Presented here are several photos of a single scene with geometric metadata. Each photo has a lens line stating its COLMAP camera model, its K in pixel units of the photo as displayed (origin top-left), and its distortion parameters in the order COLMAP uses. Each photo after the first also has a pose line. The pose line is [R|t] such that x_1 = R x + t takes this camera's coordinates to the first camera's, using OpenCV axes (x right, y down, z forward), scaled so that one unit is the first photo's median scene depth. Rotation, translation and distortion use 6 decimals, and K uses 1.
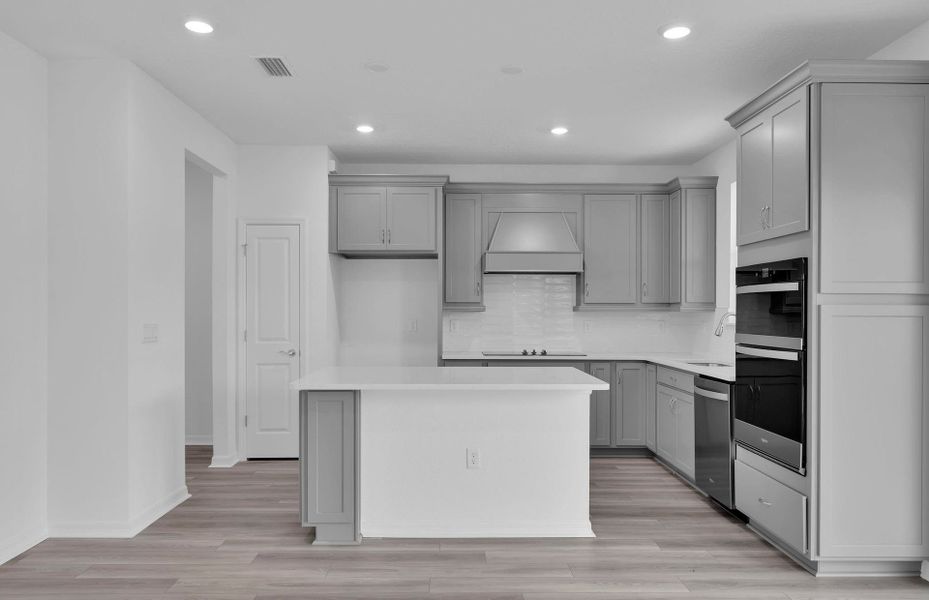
lens RADIAL K [[661.3, 0, 461.7], [0, 661.3, 315.3], [0, 0, 1]] dist [0.007350, 0.002093]
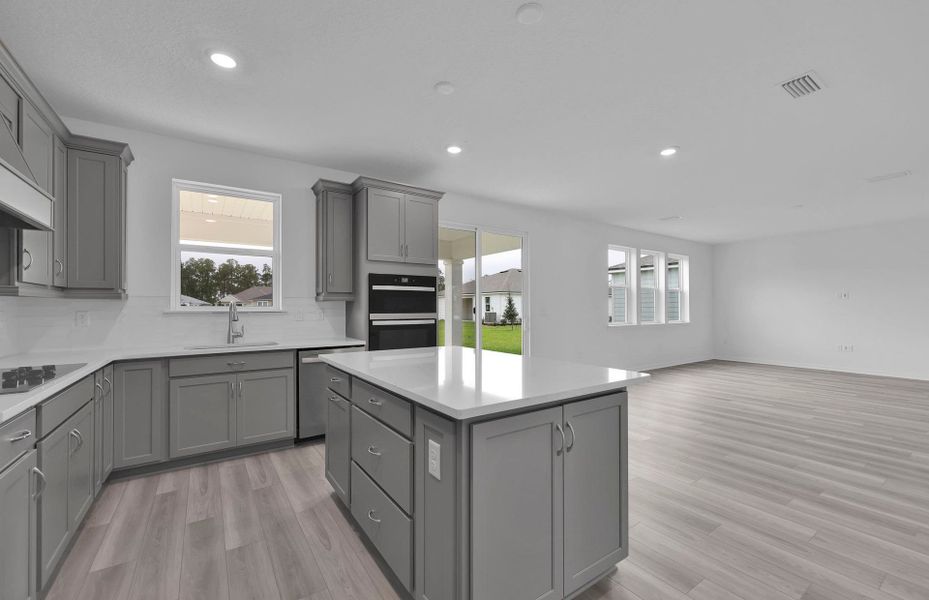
lens RADIAL K [[381.3, 0, 464.5], [0, 381.3, 300.0], [0, 0, 1]] dist [0.000132, -0.000042]
pose [[-0.555090, 0.014433, 0.831665, -0.494643], [0.006181, 0.999893, -0.013228, 0.007335], [-0.831767, -0.002202, -0.555120, 1.344073]]
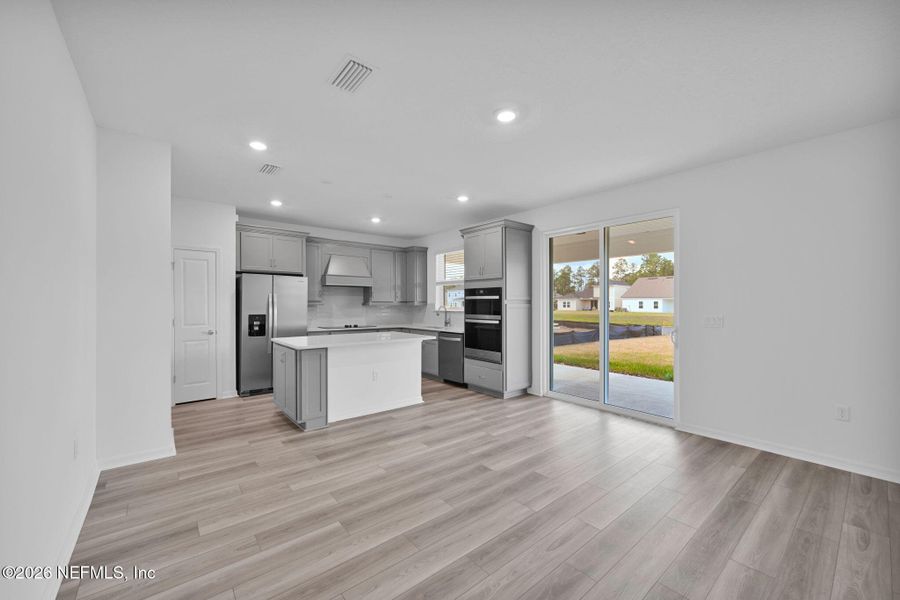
lens RADIAL K [[355.8, 0, 452.8], [0, 355.8, 303.6], [0, 0, 1]] dist [0.000058, 0.000030]
pose [[0.775141, -0.000479, 0.631789, -0.502550], [0.003876, 0.999985, -0.003996, -0.009938], [-0.631777, 0.005546, 0.775130, -0.044132]]
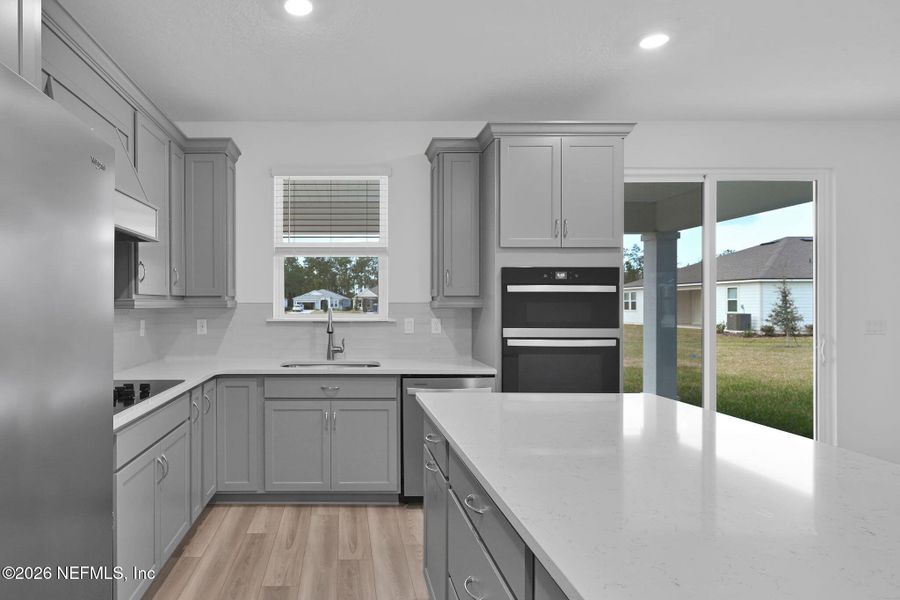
lens RADIAL K [[496.6, 0, 340.0], [0, 496.6, 302.5], [0, 0, 1]] dist [0.000944, 0.001244]
pose [[0.019212, -0.001965, 0.999814, -0.398795], [0.004502, 0.999988, 0.001879, -0.017830], [-0.999805, 0.004465, 0.019220, 1.266469]]
